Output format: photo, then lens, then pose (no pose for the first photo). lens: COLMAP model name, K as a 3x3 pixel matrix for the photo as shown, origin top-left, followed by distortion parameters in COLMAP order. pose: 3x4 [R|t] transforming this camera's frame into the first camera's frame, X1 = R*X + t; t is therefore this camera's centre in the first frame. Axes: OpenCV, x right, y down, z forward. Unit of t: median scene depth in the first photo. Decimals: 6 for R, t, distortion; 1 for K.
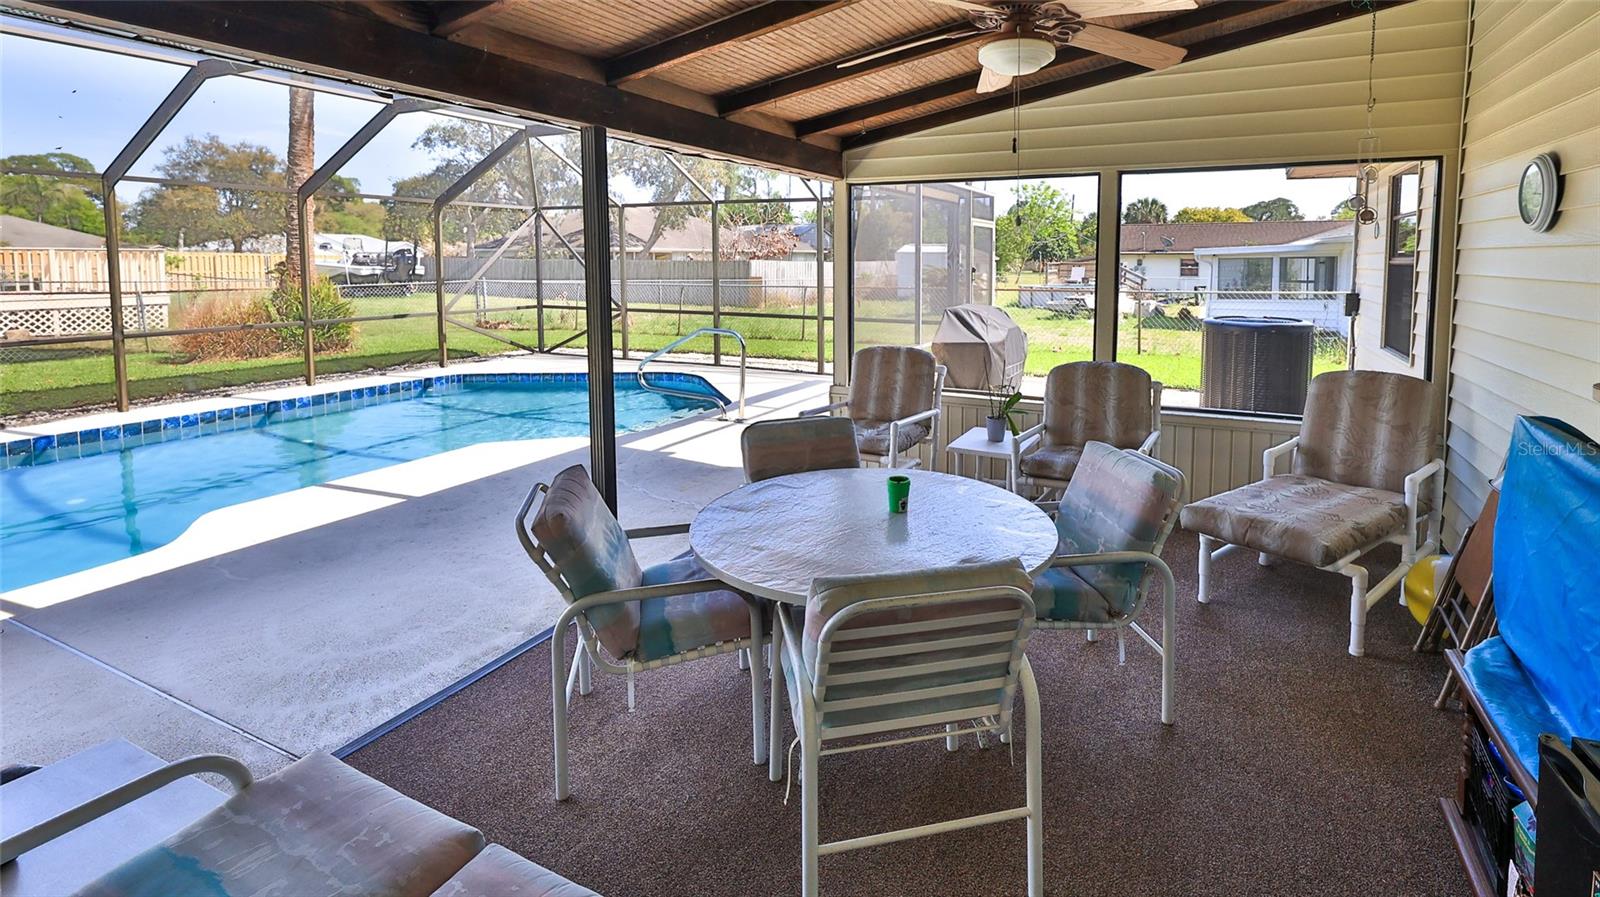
lens RADIAL K [[702.5, 0, 797.1], [0, 702.5, 442.6], [0, 0, 1]] dist [0.000233, -0.000507]
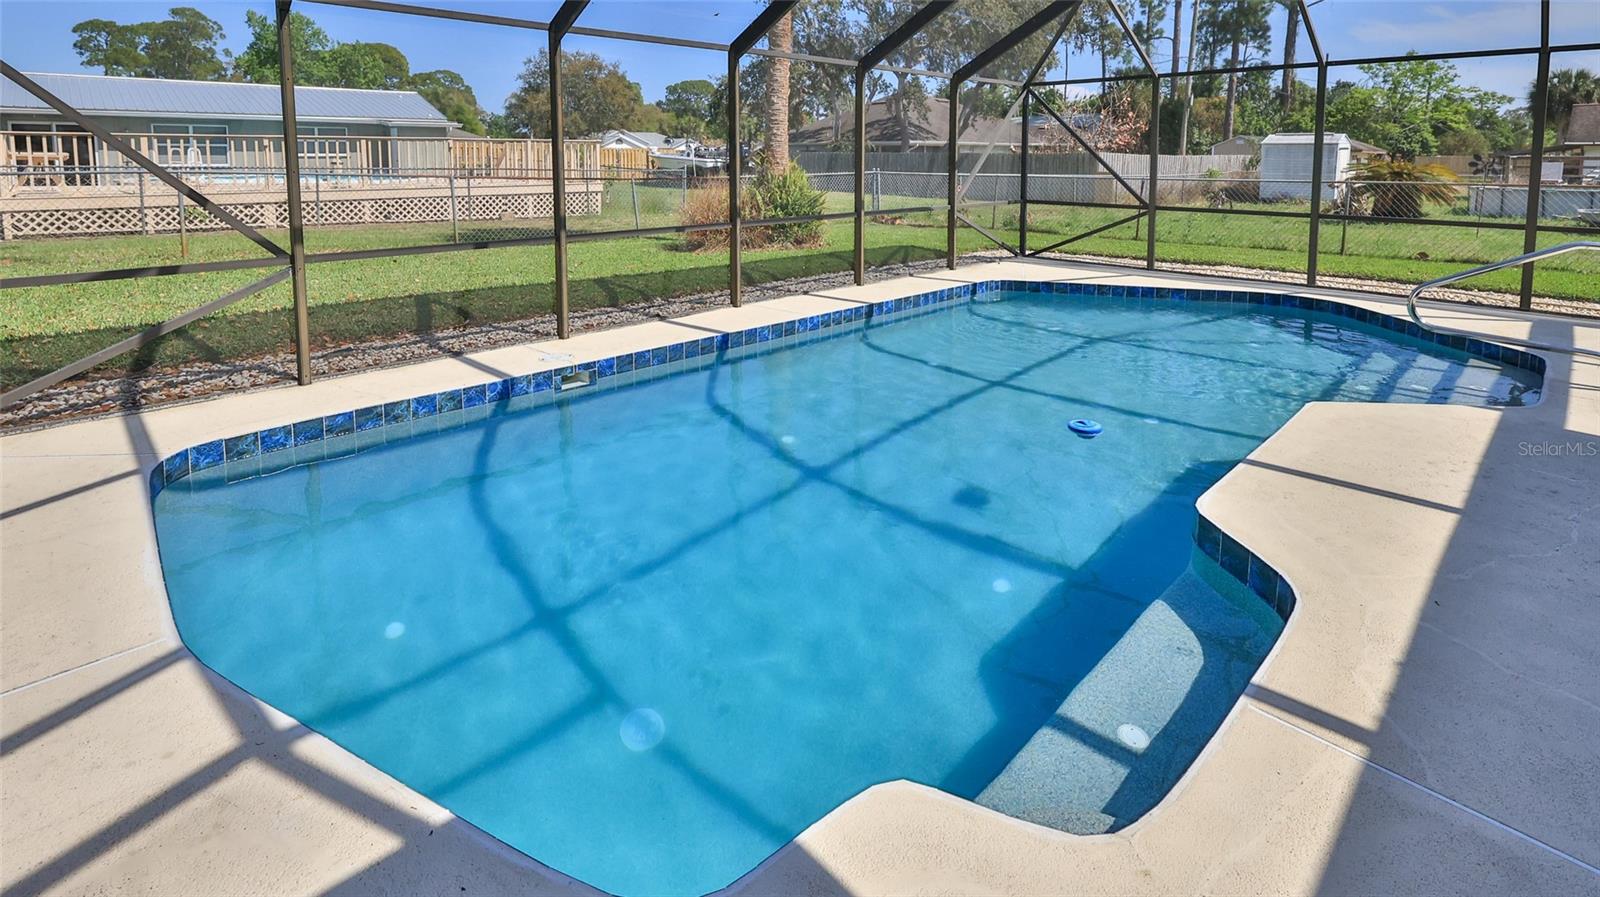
lens RADIAL K [[702.5, 0, 797.1], [0, 702.5, 442.6], [0, 0, 1]] dist [0.000233, -0.000507]
pose [[0.931266, 0.139211, -0.336695, -0.306590], [-0.092932, 0.984318, 0.149938, -0.008327], [0.352288, -0.108342, 0.929600, 0.081018]]
